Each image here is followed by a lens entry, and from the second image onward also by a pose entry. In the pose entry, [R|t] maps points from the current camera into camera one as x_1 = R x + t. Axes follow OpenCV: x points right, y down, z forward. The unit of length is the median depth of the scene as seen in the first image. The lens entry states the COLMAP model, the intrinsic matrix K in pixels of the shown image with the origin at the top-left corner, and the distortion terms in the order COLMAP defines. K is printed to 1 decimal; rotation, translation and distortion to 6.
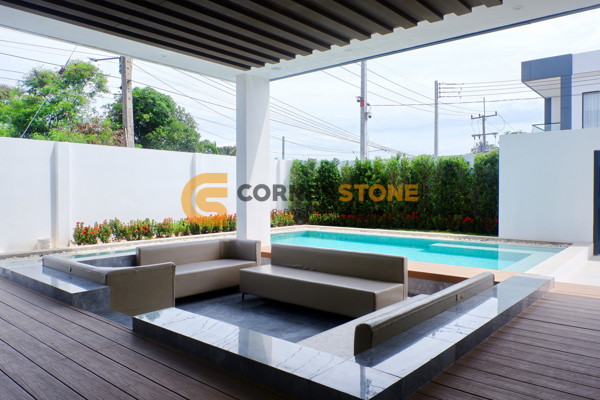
lens RADIAL K [[448.2, 0, 300.0], [0, 448.2, 200.0], [0, 0, 1]] dist [0.005290, -0.001964]
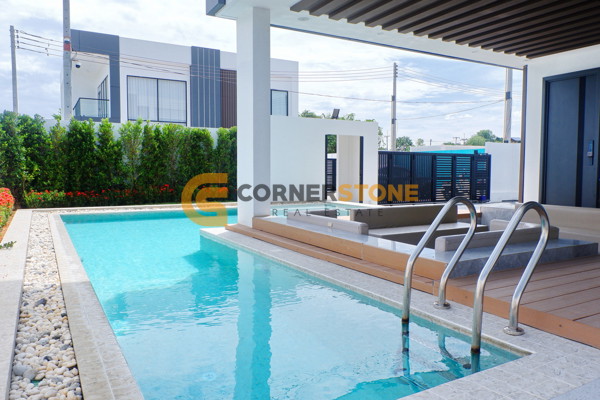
lens RADIAL K [[448.2, 0, 300.0], [0, 448.2, 200.0], [0, 0, 1]] dist [0.005290, -0.001964]
pose [[0.336965, -0.067293, 0.939109, -0.467985], [0.014953, 0.997699, 0.066126, 0.002235], [-0.941399, -0.008240, 0.337195, 0.363806]]
